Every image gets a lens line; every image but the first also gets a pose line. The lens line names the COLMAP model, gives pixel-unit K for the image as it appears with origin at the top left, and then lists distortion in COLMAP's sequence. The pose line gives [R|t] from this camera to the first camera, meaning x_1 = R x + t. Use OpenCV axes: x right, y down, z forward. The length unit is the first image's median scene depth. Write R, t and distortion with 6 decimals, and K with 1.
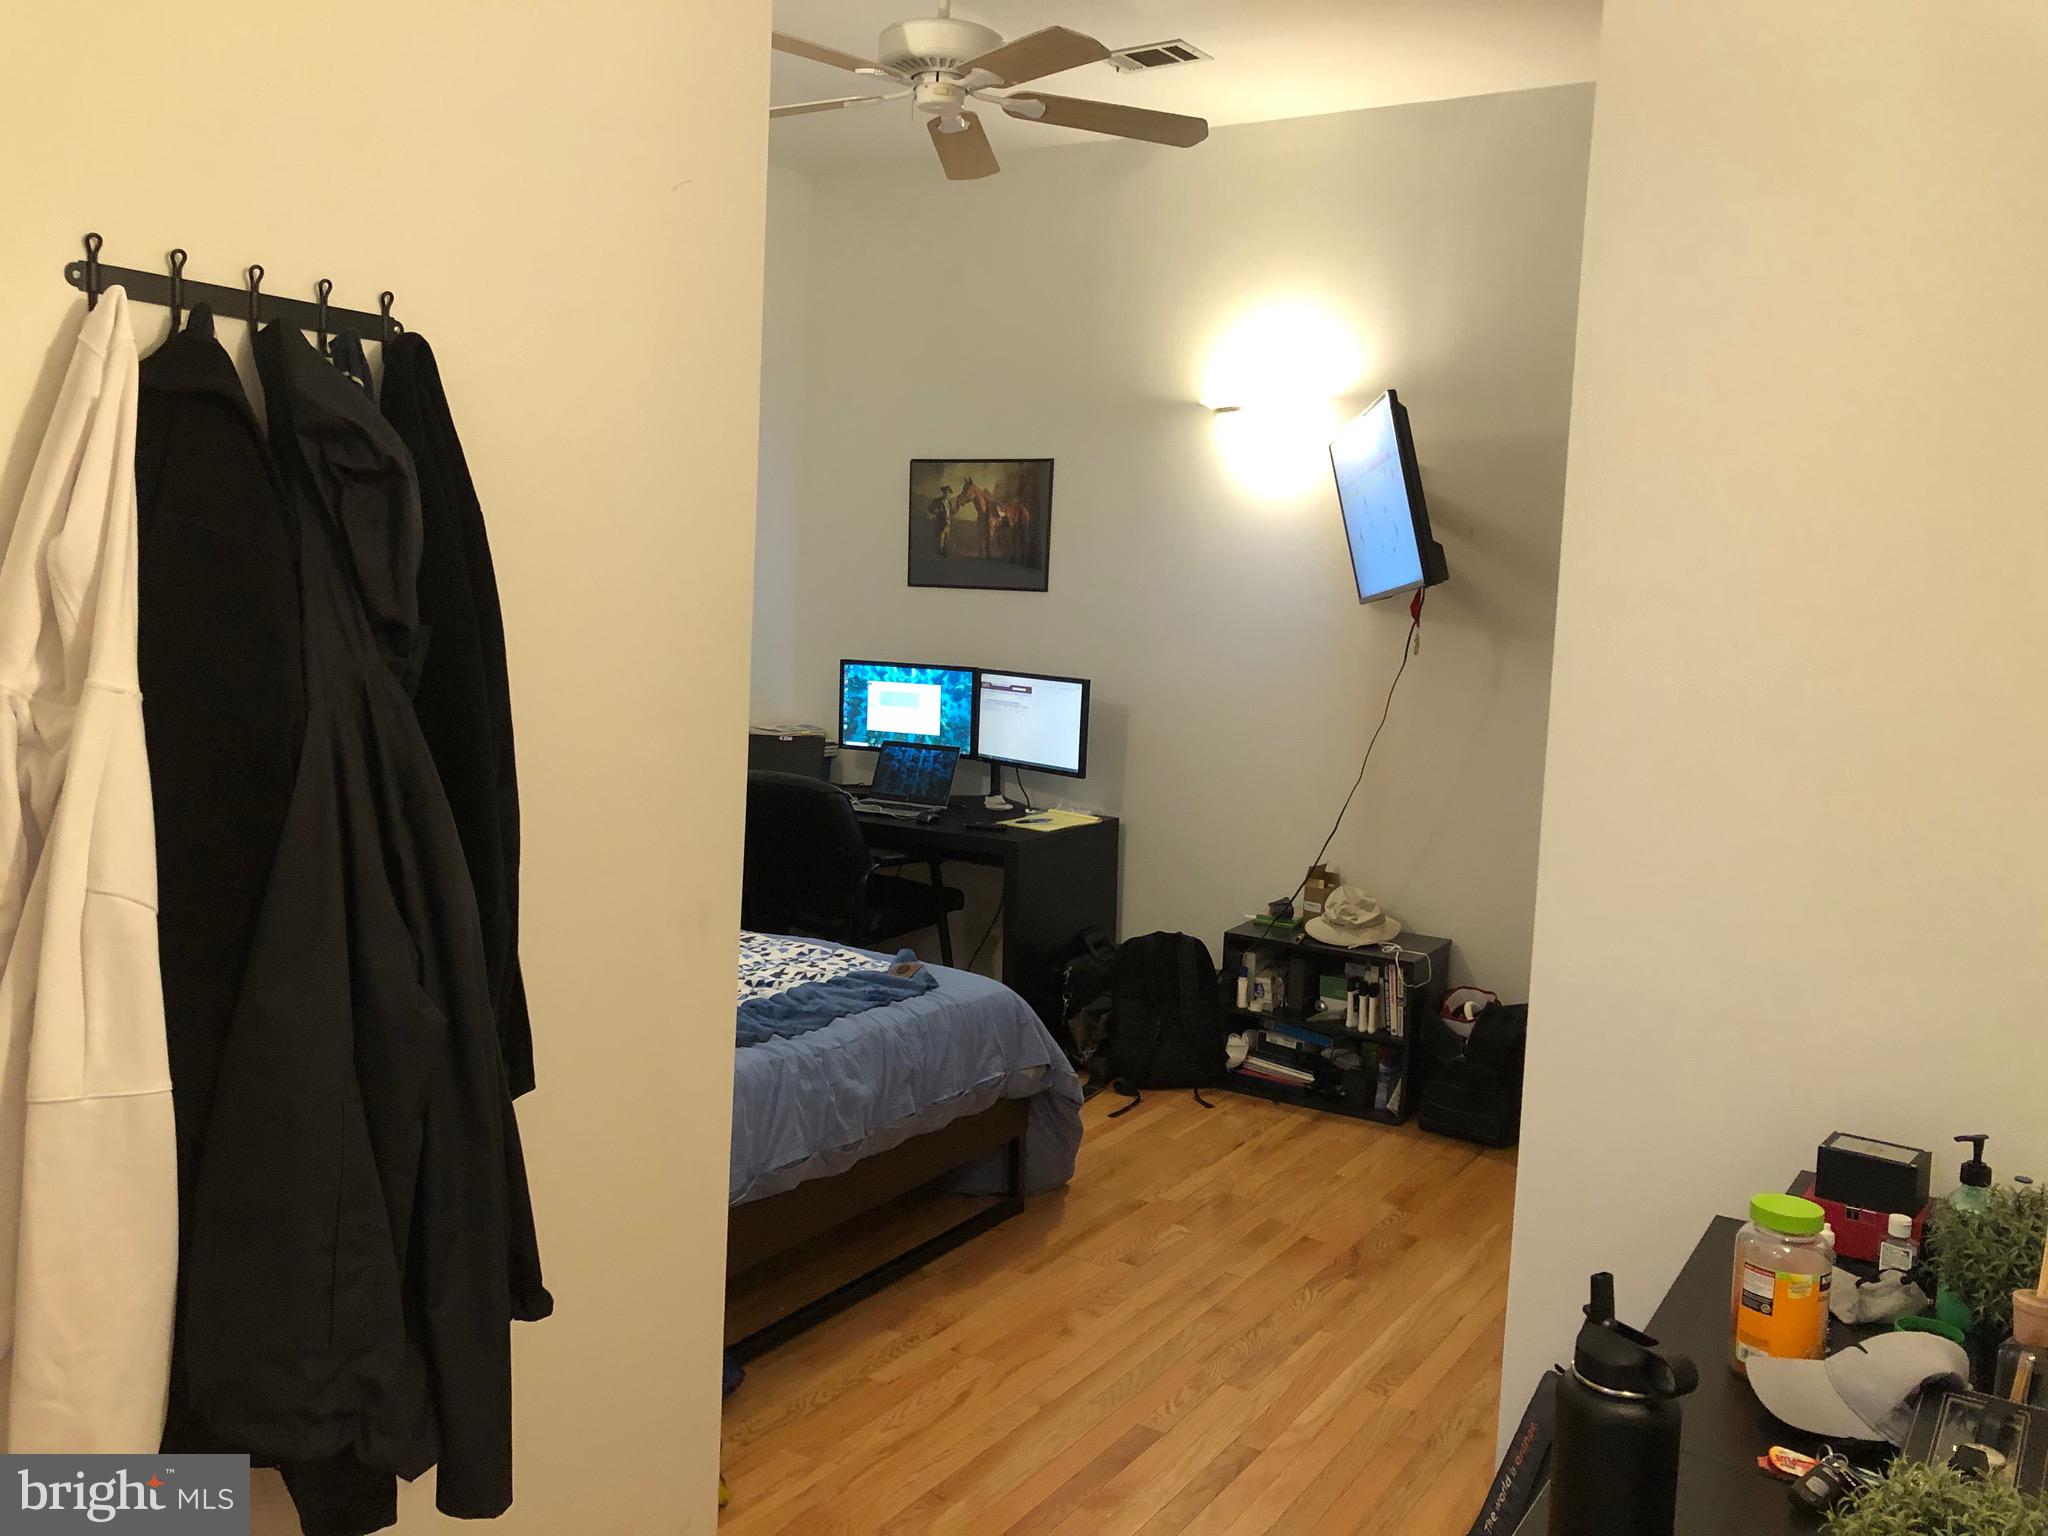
lens RADIAL K [[1661.7, 0, 1016.5], [0, 1661.7, 759.8], [0, 0, 1]] dist [0.031110, -0.008180]
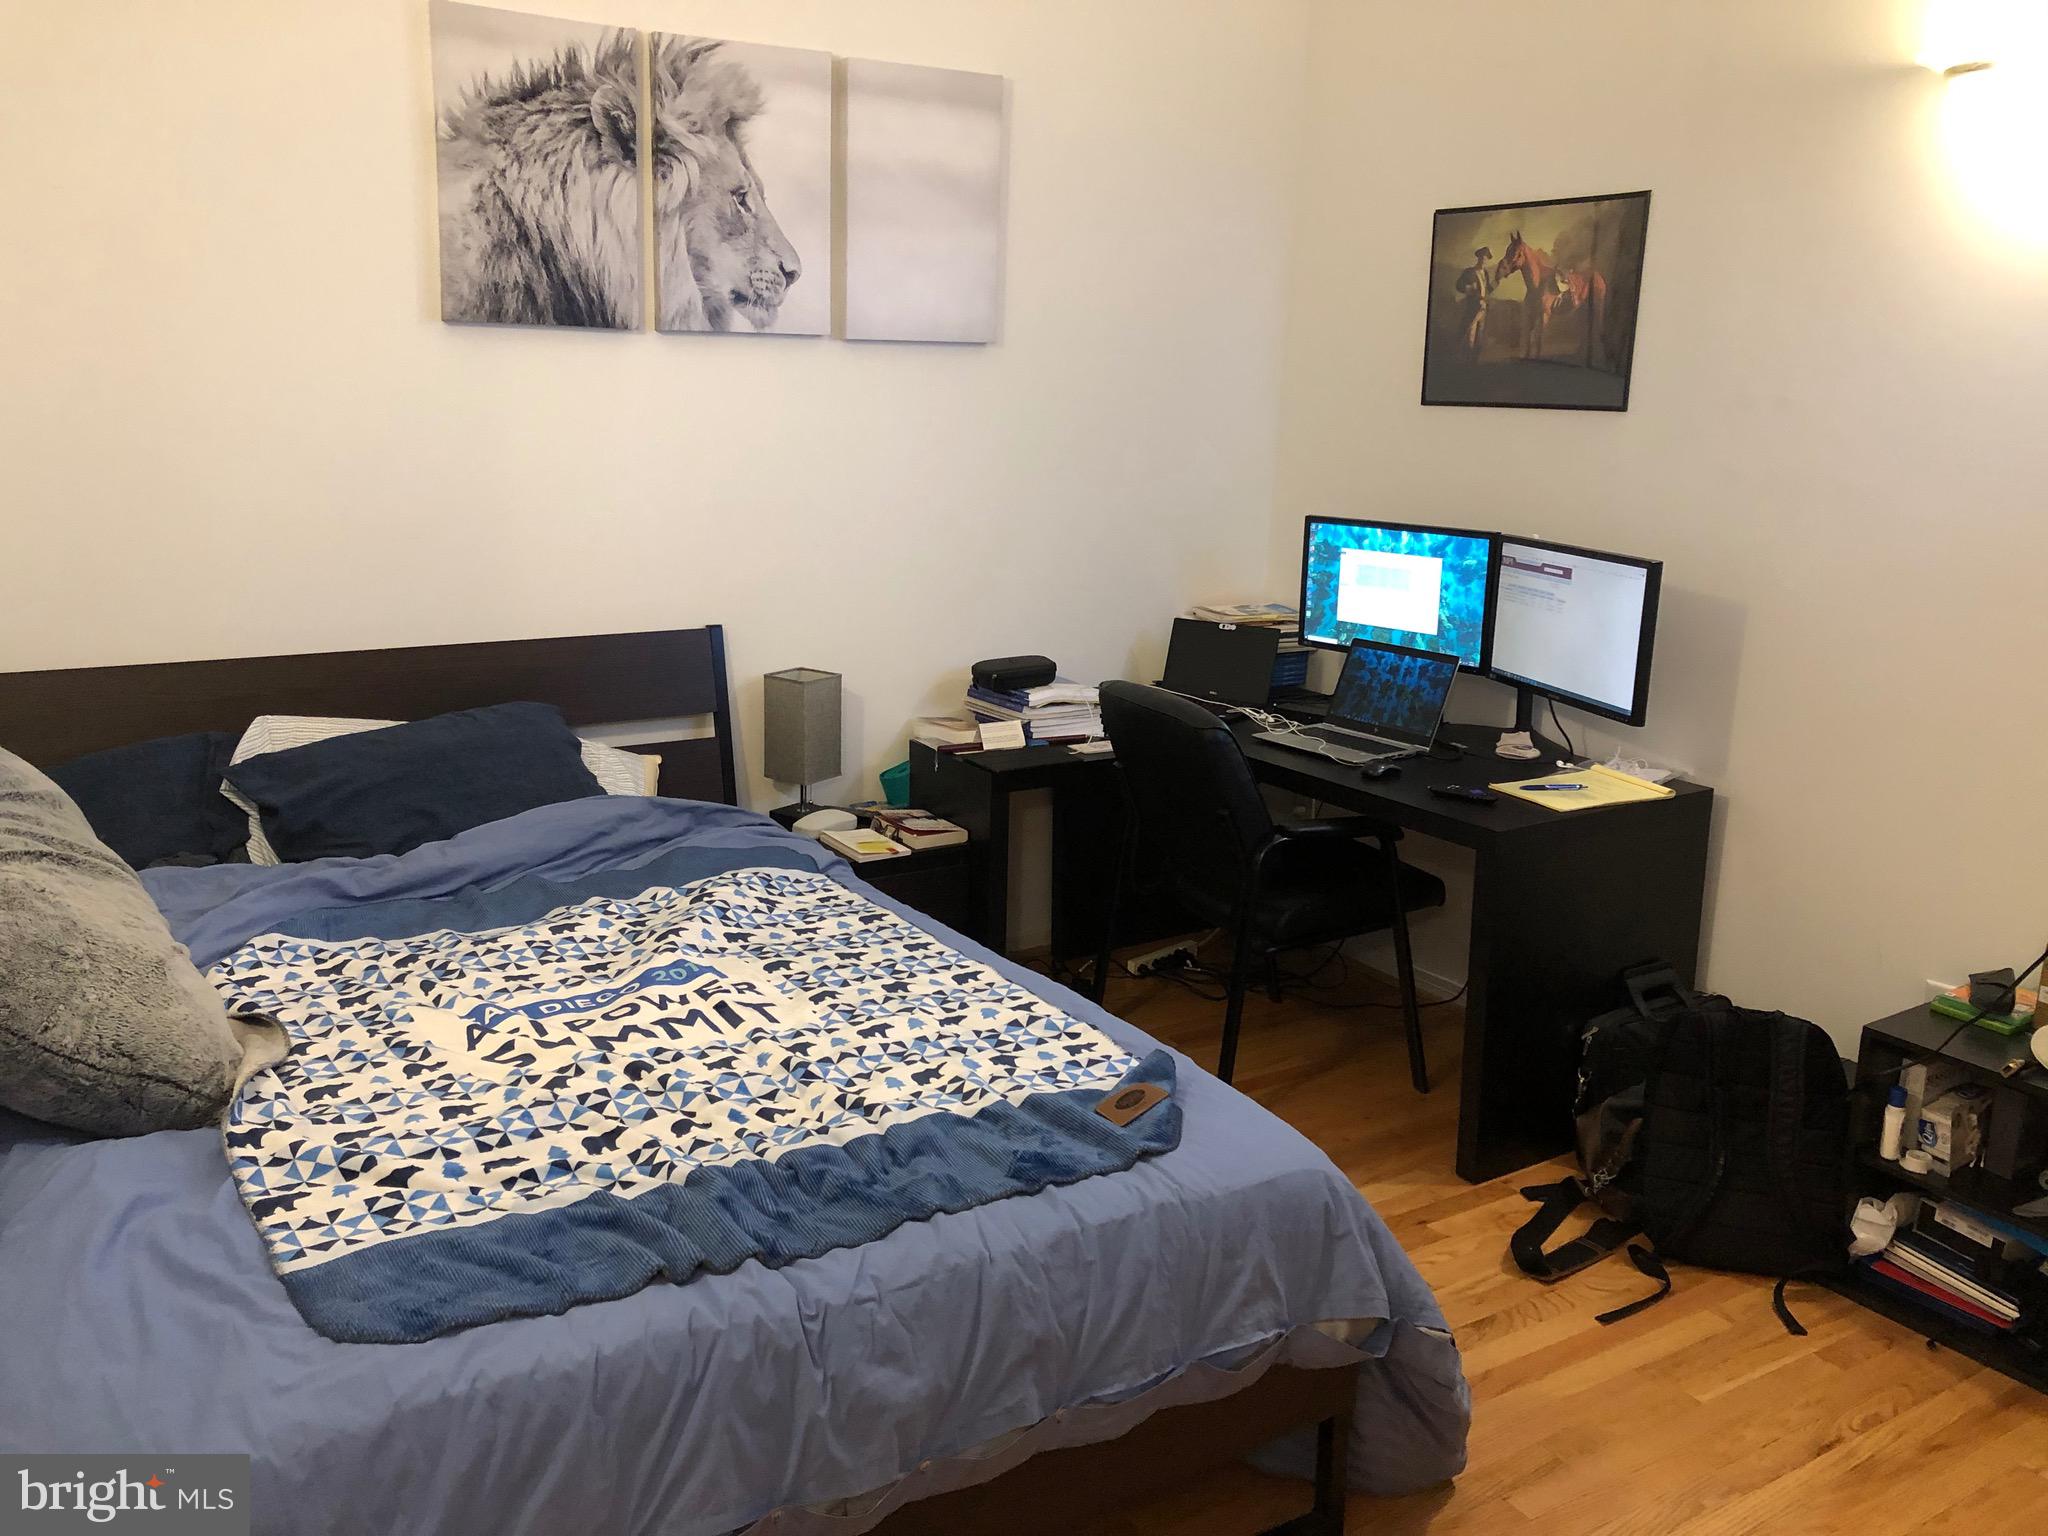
lens RADIAL K [[1690.8, 0, 956.9], [0, 1690.8, 759.9], [0, 0, 1]] dist [-0.005113, -0.007309]
pose [[0.896095, 0.077105, -0.437114, 0.081369], [-0.032419, 0.993535, 0.108797, -0.032828], [0.442677, -0.083322, 0.892802, 0.320026]]
